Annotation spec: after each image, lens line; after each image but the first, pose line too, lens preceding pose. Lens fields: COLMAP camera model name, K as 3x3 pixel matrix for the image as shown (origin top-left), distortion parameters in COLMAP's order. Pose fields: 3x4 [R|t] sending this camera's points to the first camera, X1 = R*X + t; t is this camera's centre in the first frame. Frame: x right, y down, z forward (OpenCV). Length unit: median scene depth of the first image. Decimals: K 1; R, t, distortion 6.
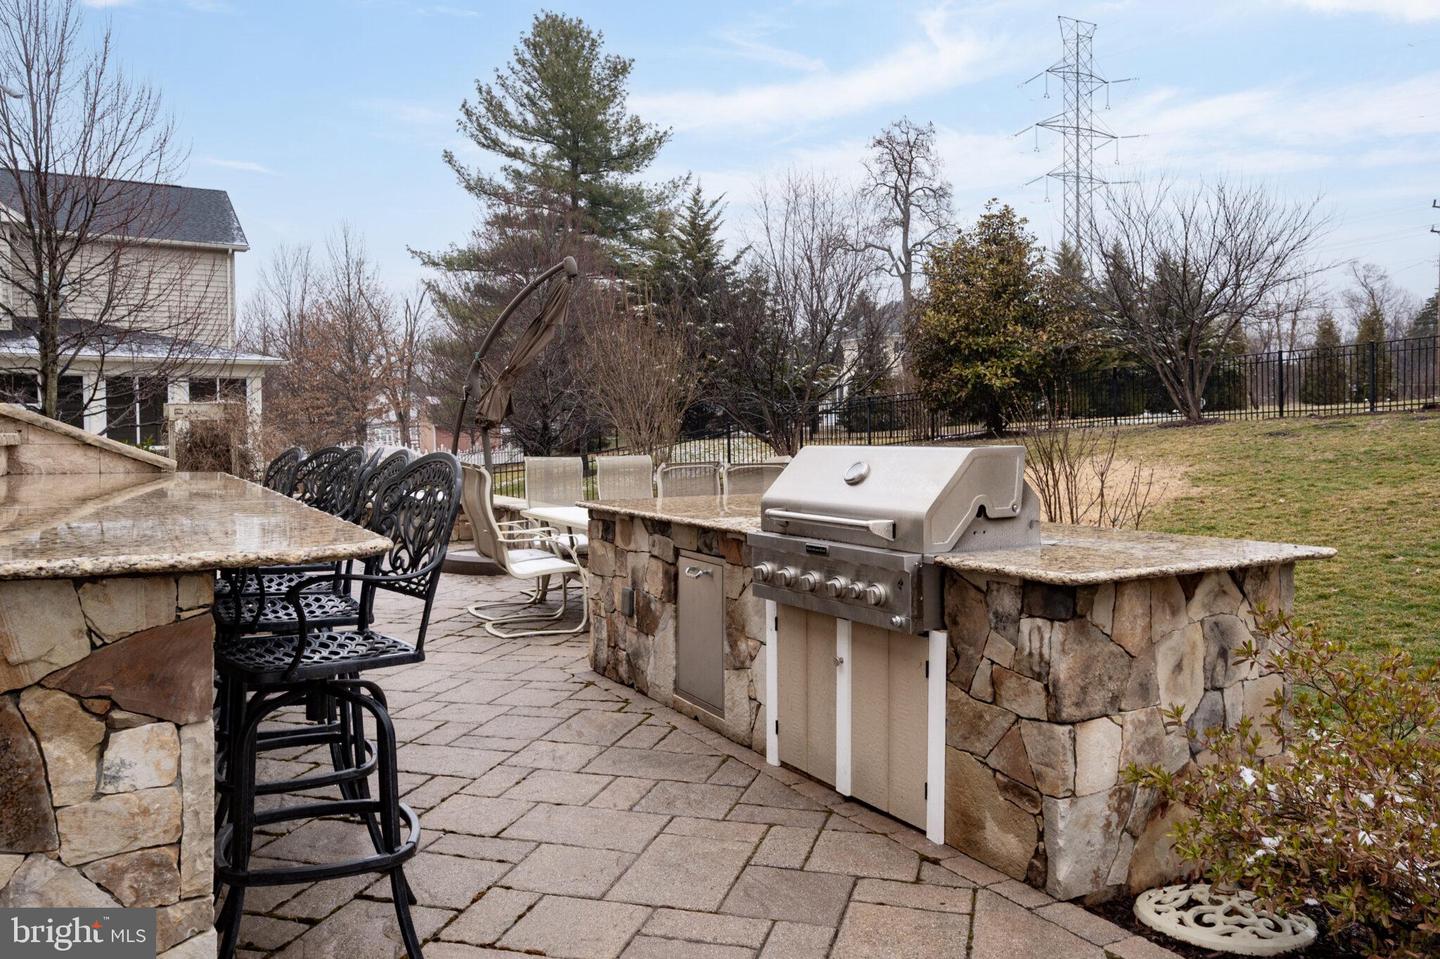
lens RADIAL K [[993.0, 0, 720.0], [0, 993.0, 479.5], [0, 0, 1]] dist [-0.006948, -0.001659]
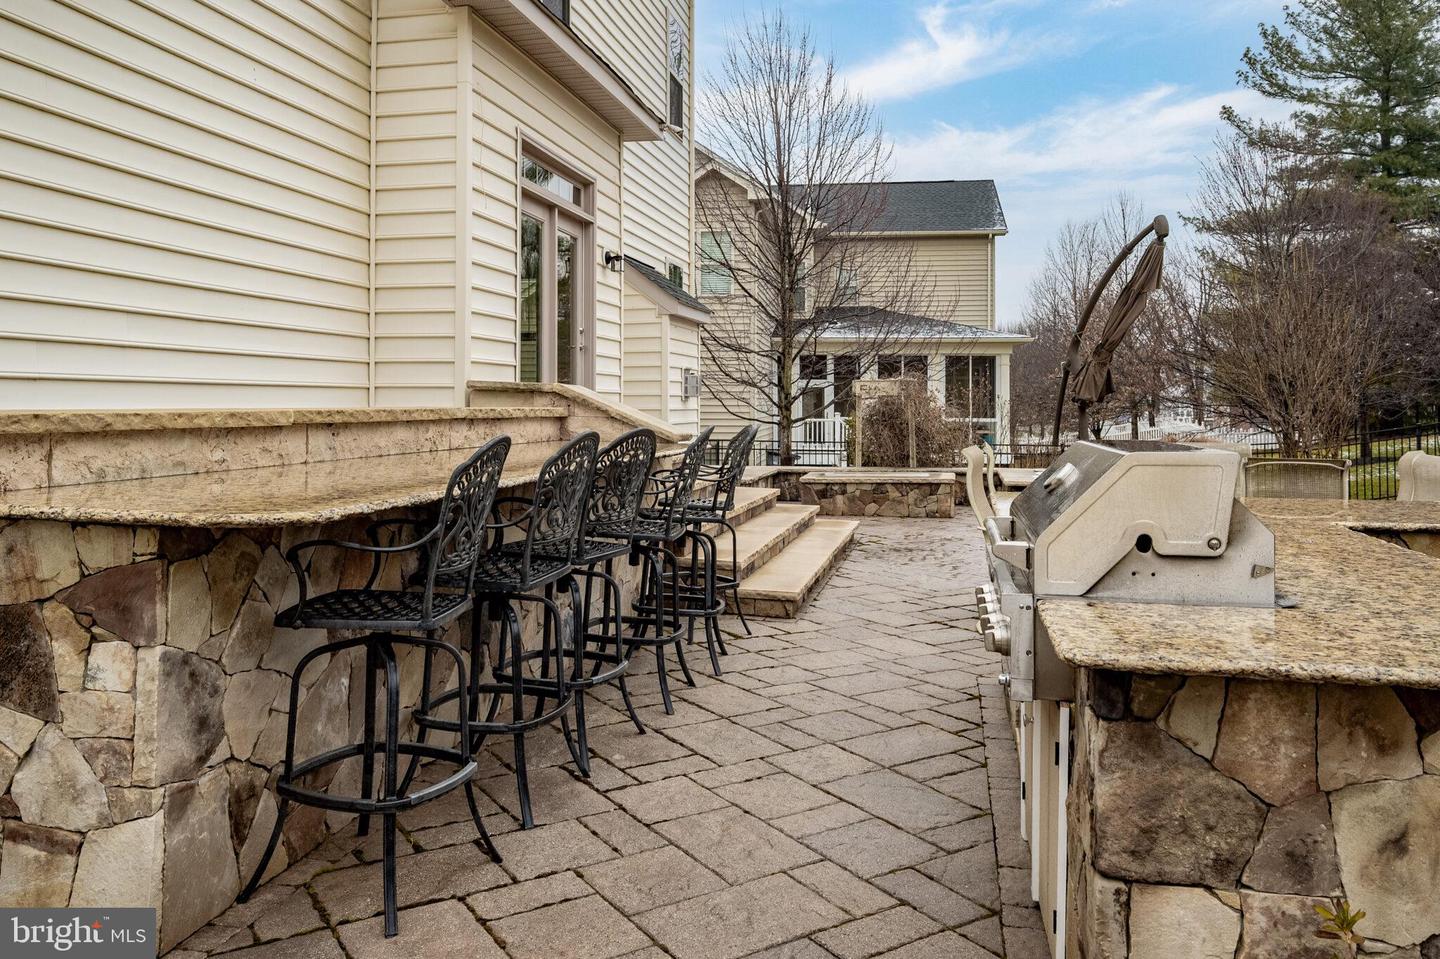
lens RADIAL K [[1012.9, 0, 720.2], [0, 1012.9, 425.9], [0, 0, 1]] dist [-0.003672, -0.001800]
pose [[0.777960, 0.026071, -0.627772, 0.829170], [-0.045165, 0.998874, -0.014487, -0.046970], [0.626688, 0.039624, 0.778262, 0.449551]]
